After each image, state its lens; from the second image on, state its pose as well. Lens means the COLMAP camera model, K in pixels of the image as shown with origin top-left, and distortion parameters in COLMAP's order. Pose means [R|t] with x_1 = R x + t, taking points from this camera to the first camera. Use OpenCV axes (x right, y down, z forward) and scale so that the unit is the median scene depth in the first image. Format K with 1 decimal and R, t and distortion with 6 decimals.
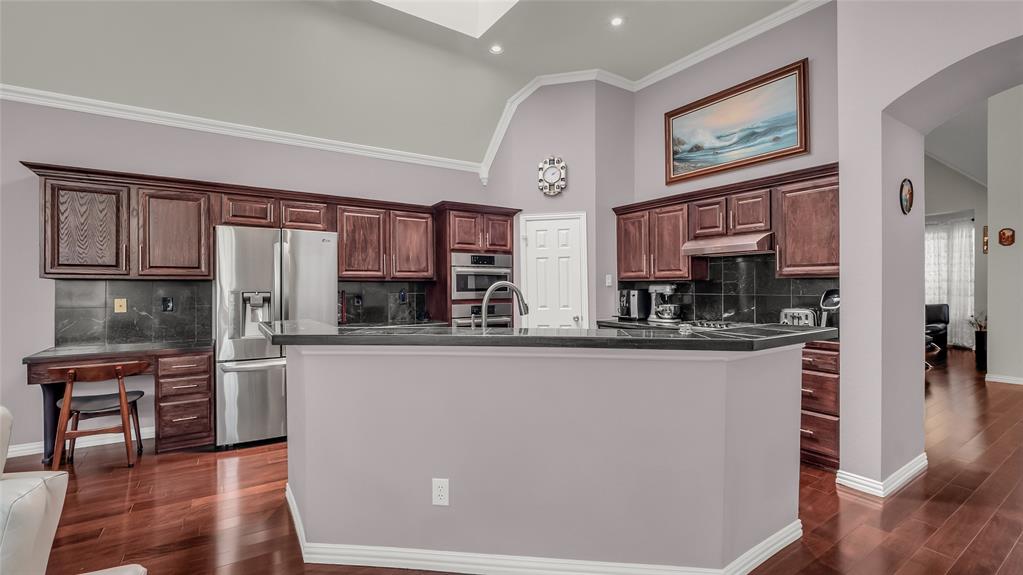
lens RADIAL K [[435.3, 0, 503.1], [0, 435.3, 288.3], [0, 0, 1]] dist [-0.003015, -0.000914]
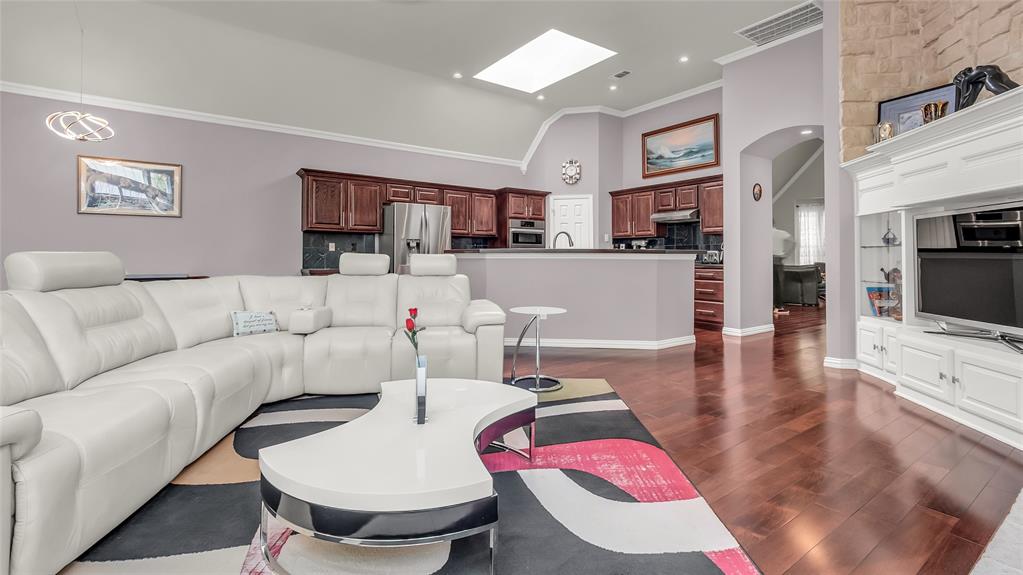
lens RADIAL K [[456.4, 0, 497.2], [0, 456.4, 253.4], [0, 0, 1]] dist [-0.000938, -0.000859]
pose [[0.999679, 0.007286, 0.024265, -0.205910], [-0.006922, 0.999863, -0.015046, 0.070306], [-0.024372, 0.014873, 0.999592, -0.684379]]
